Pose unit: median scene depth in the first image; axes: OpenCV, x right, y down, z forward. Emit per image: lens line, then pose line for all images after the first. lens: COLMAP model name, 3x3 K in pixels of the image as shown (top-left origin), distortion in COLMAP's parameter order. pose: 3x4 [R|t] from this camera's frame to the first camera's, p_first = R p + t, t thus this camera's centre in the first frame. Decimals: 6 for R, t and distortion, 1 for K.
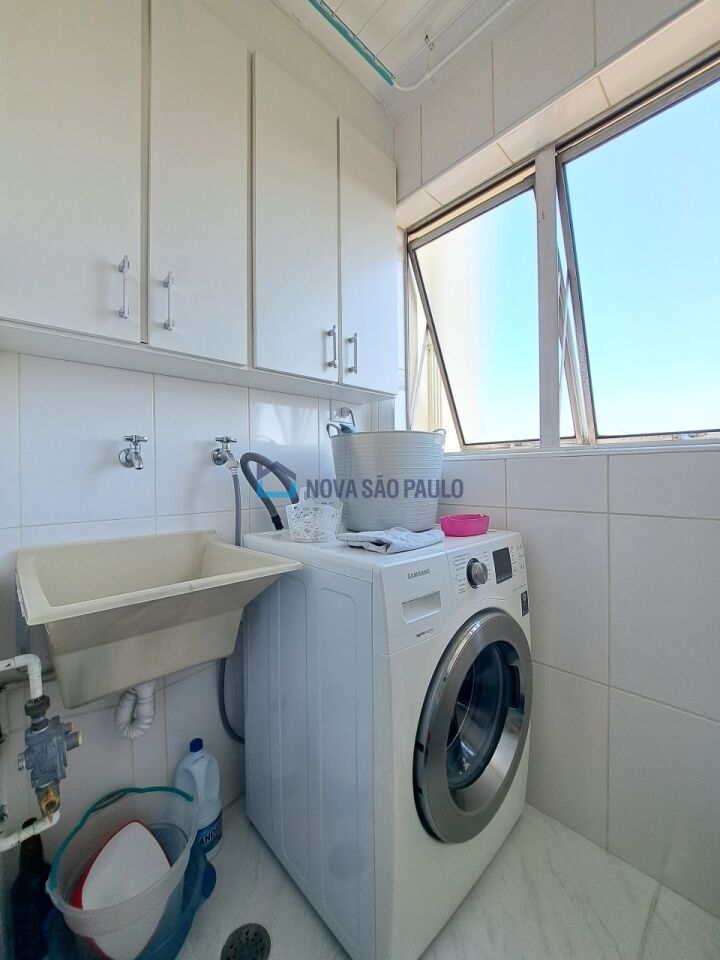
lens RADIAL K [[387.7, 0, 360.0], [0, 387.7, 480.0], [0, 0, 1]] dist [-0.000468, -0.000078]
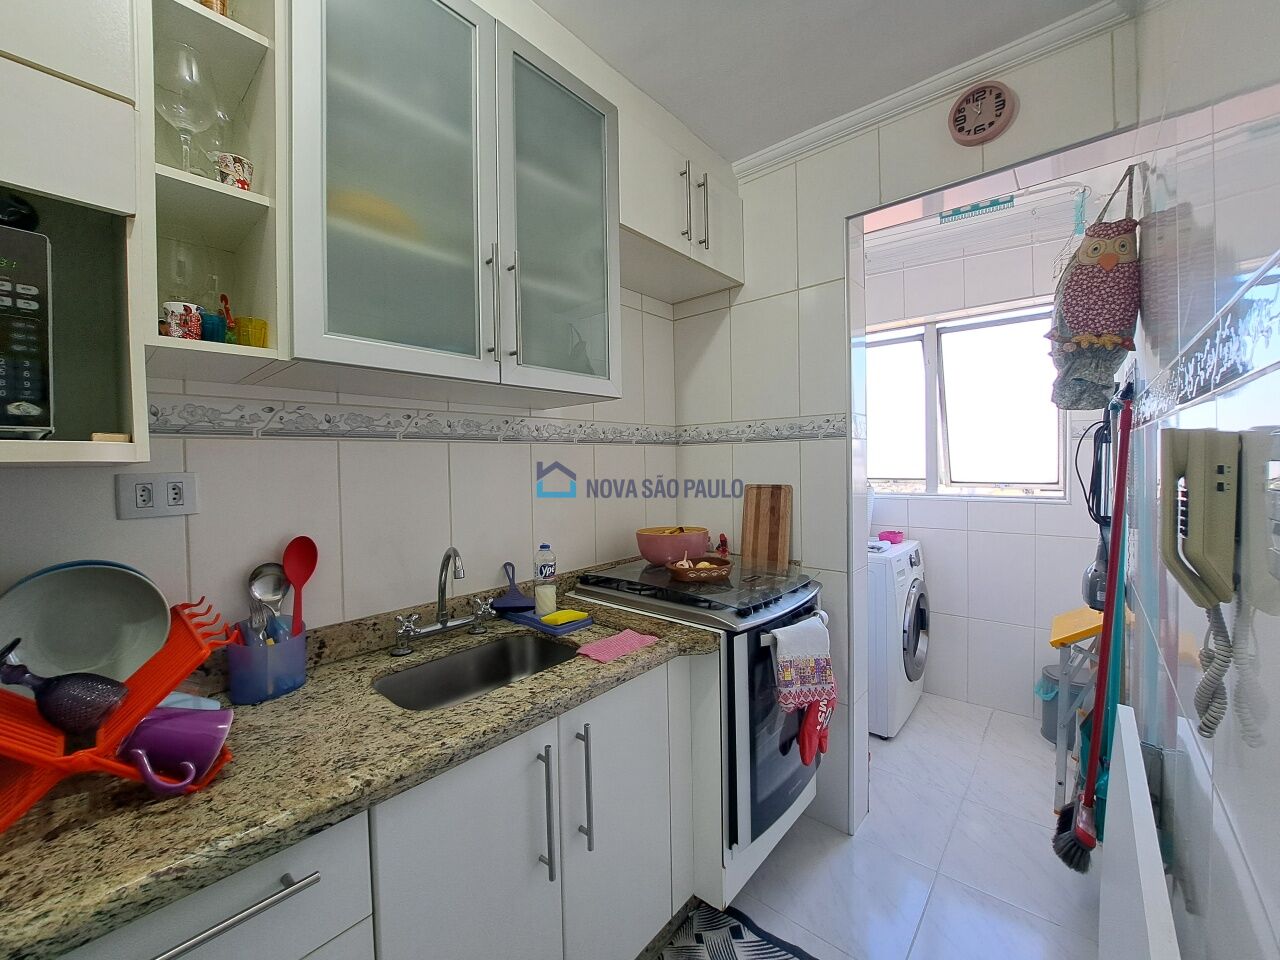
lens RADIAL K [[507.1, 0, 640.0], [0, 507.1, 480.0], [0, 0, 1]] dist [-0.000718, -0.000092]
pose [[0.994060, -0.007044, 0.108602, -1.251870], [0.005053, 0.999814, 0.018596, -0.219667], [-0.108712, -0.017937, 0.993911, -1.333806]]
